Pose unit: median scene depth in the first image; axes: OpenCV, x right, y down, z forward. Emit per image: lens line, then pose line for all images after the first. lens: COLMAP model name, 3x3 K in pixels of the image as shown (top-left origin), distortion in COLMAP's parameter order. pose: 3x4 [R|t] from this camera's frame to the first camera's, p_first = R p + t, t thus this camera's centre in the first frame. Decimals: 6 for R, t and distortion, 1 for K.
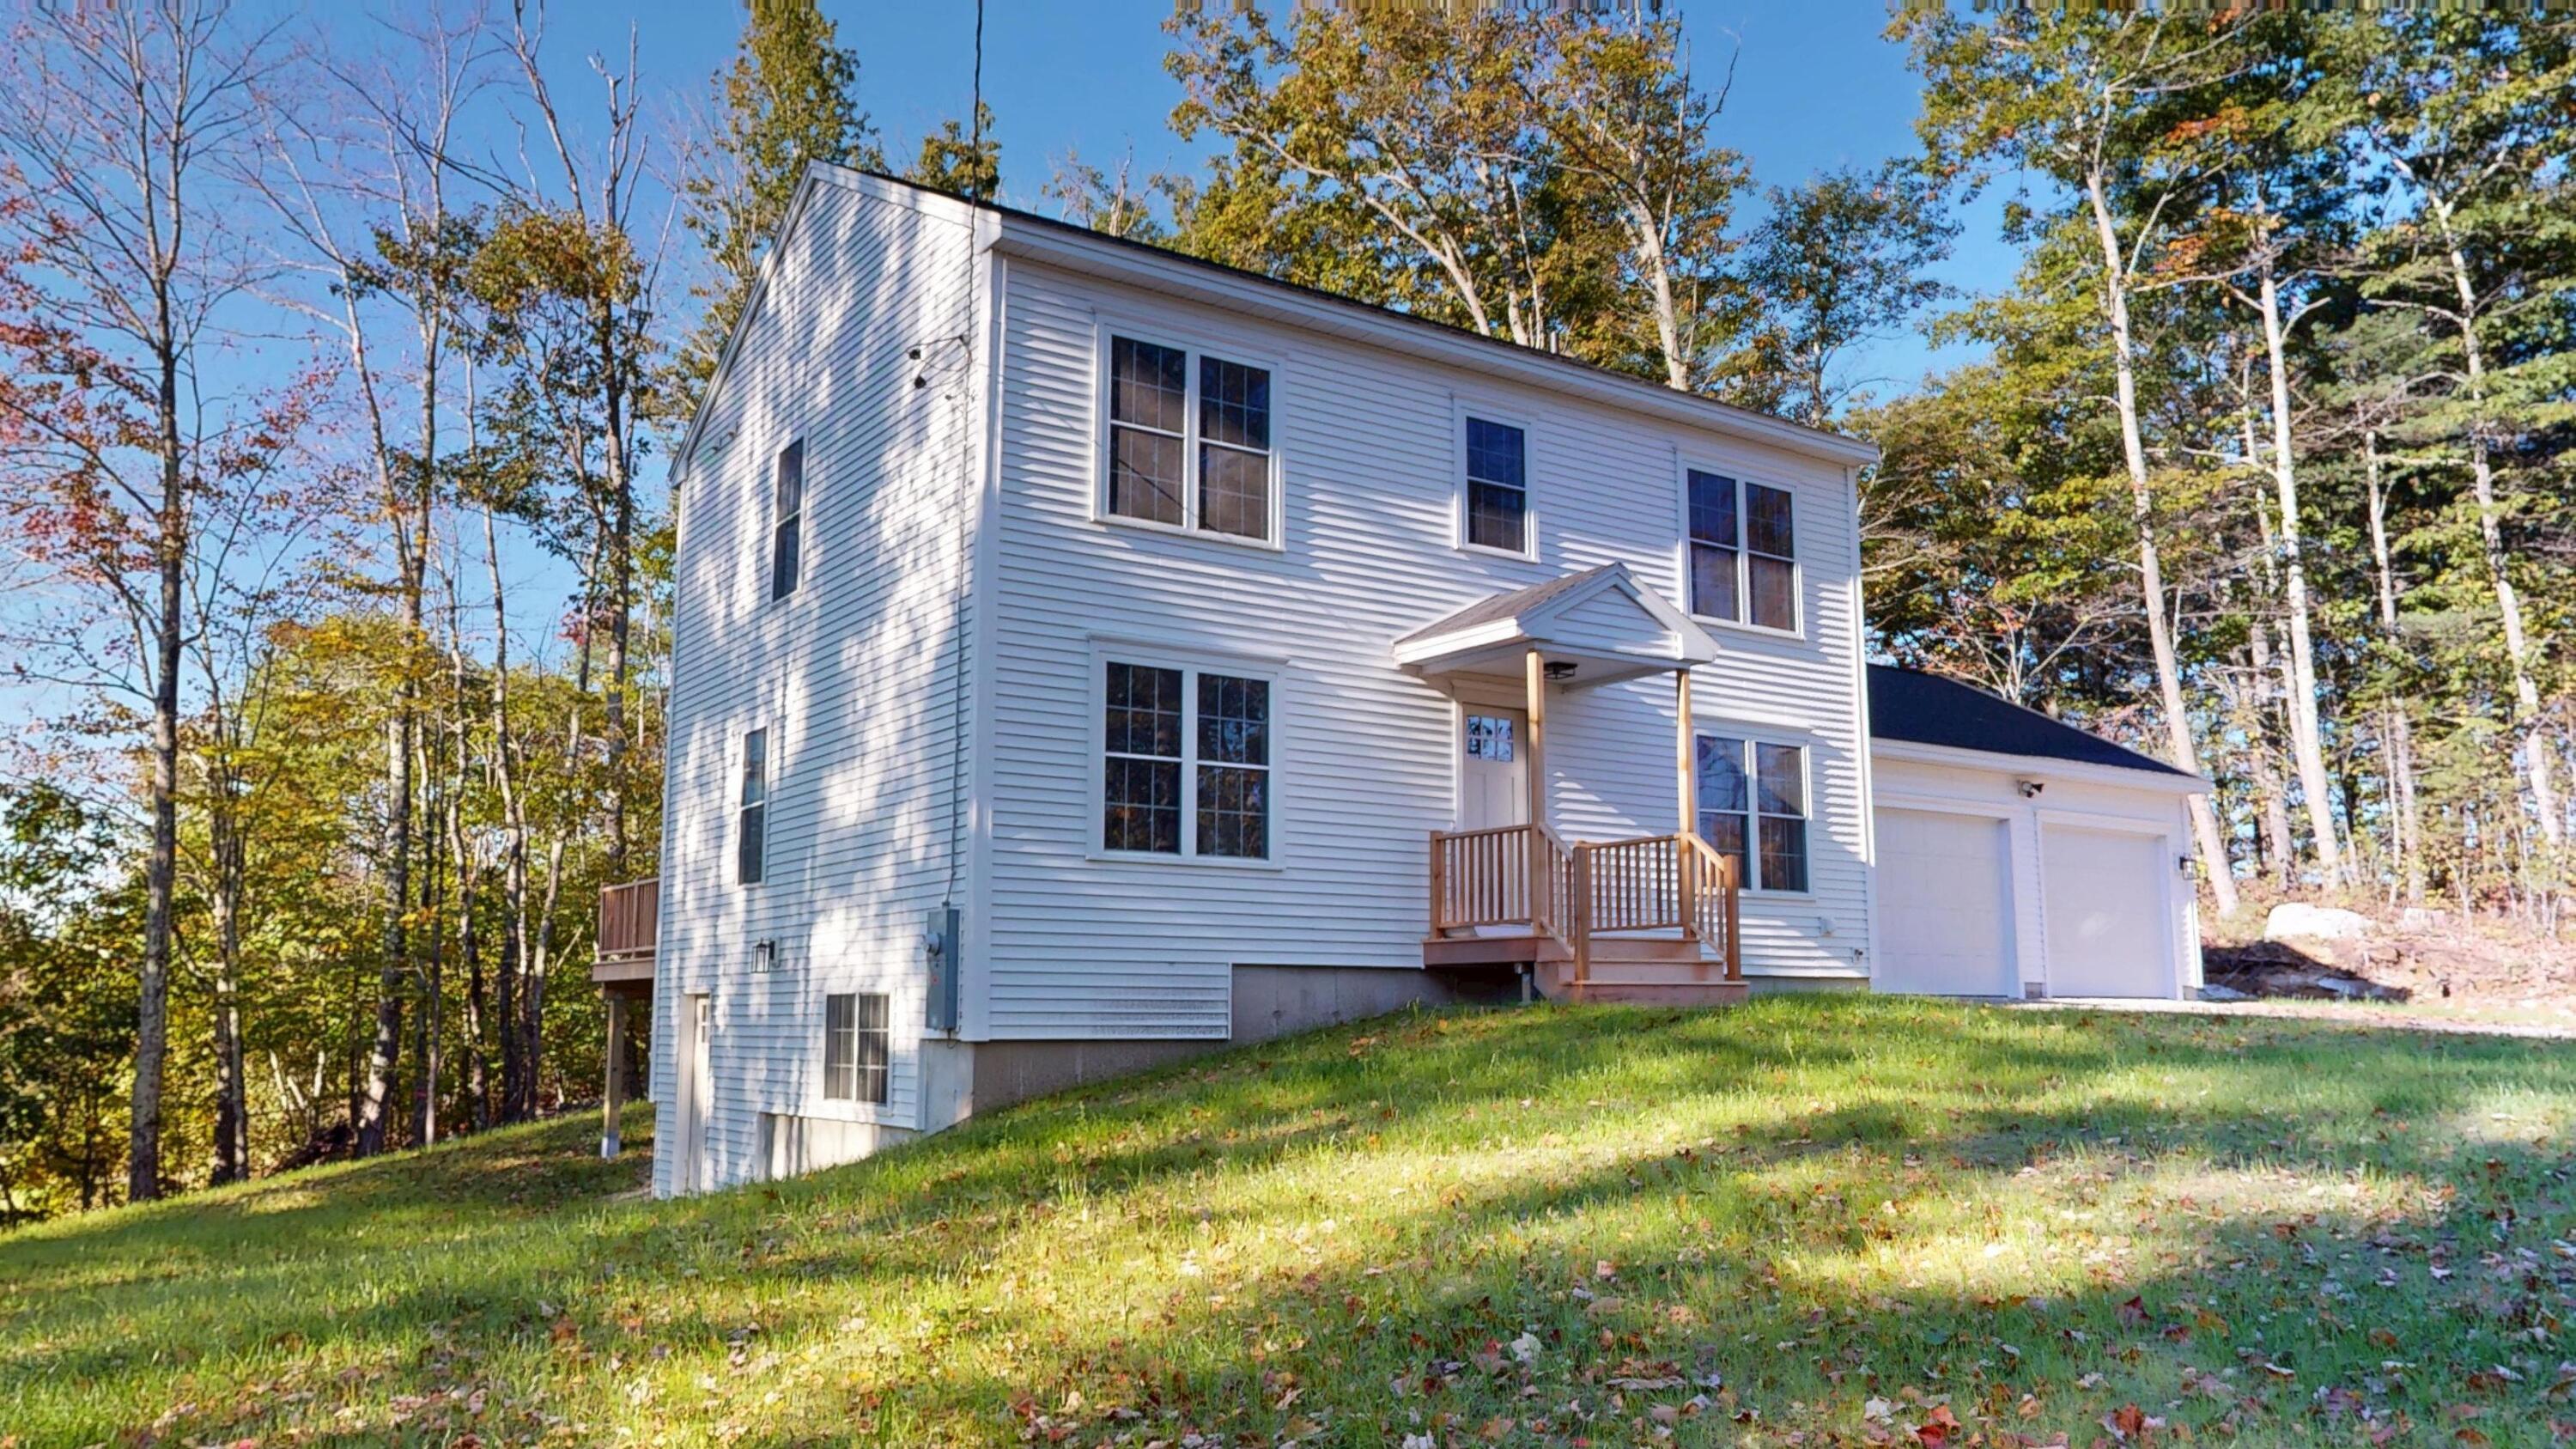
lens RADIAL K [[1724.1, 0, 1286.9], [0, 1724.1, 725.6], [0, 0, 1]] dist [-0.001317, -0.001171]
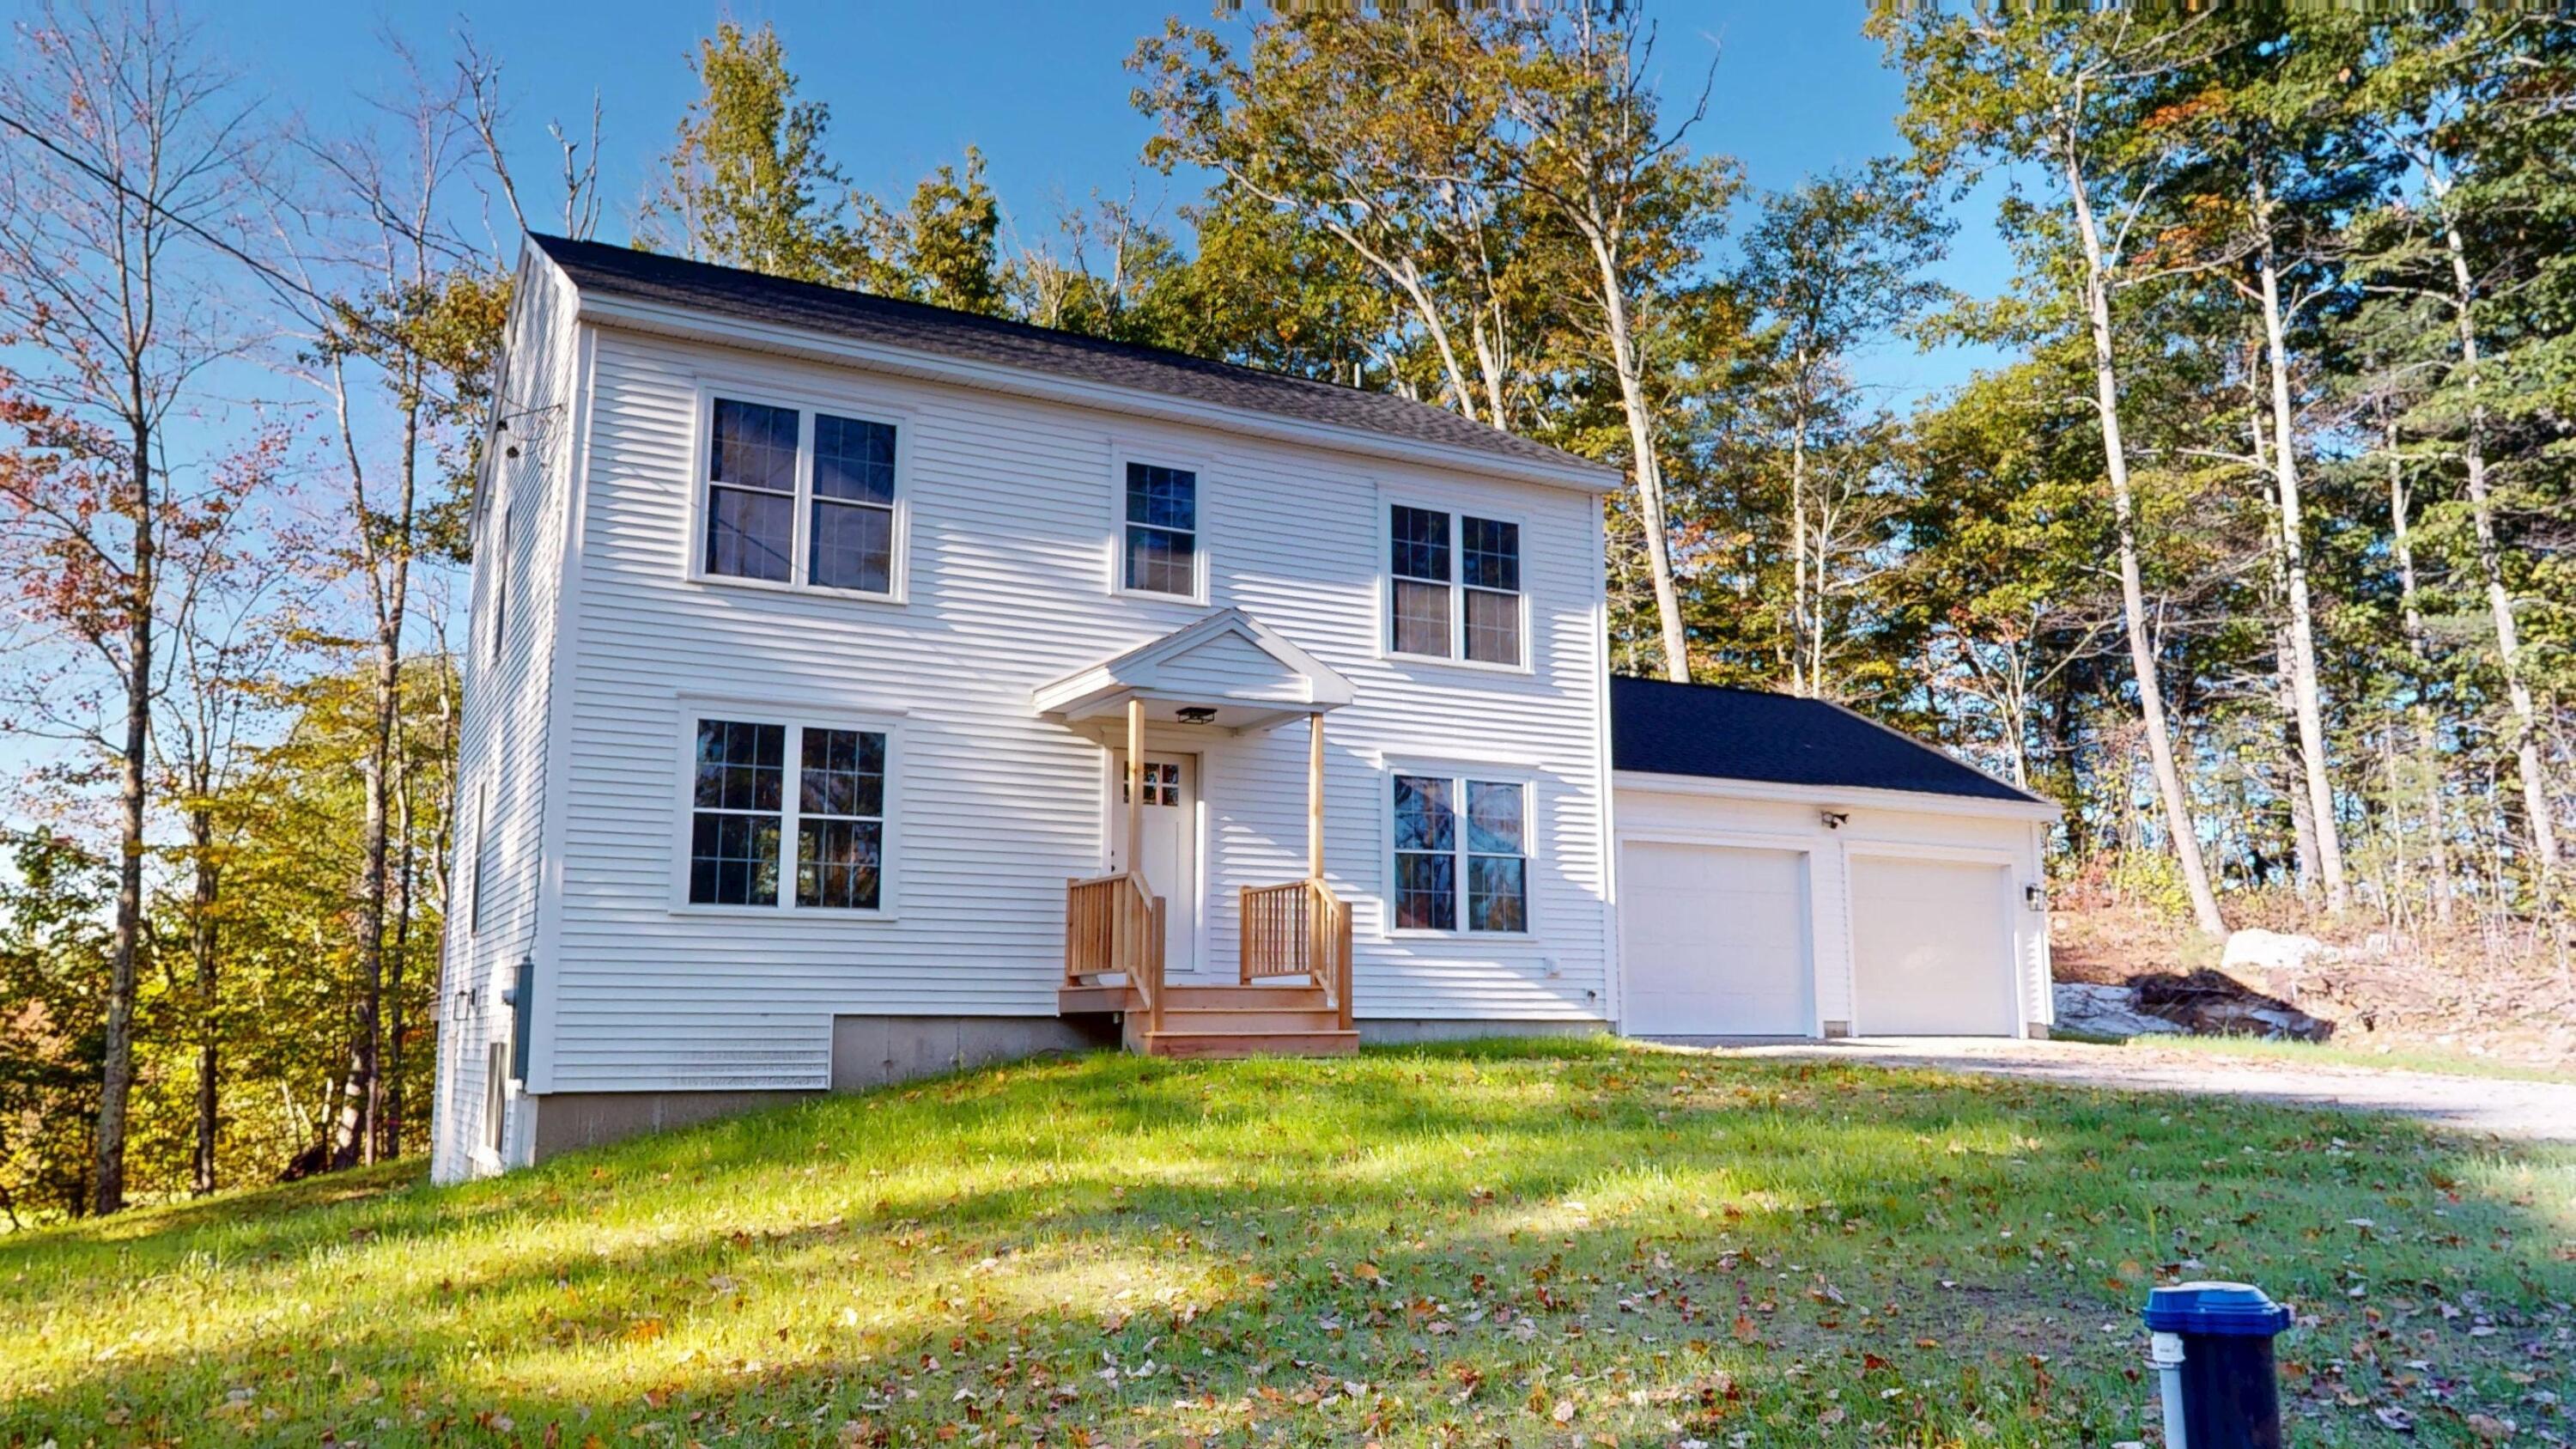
lens RADIAL K [[1724.1, 0, 1298.8], [0, 1724.1, 725.6], [0, 0, 1]] dist [-0.001317, -0.001171]
pose [[0.995386, -0.017299, -0.094382, 0.161077], [0.016428, 0.999815, -0.010003, -0.007886], [0.094537, 0.008406, 0.995486, 0.008568]]
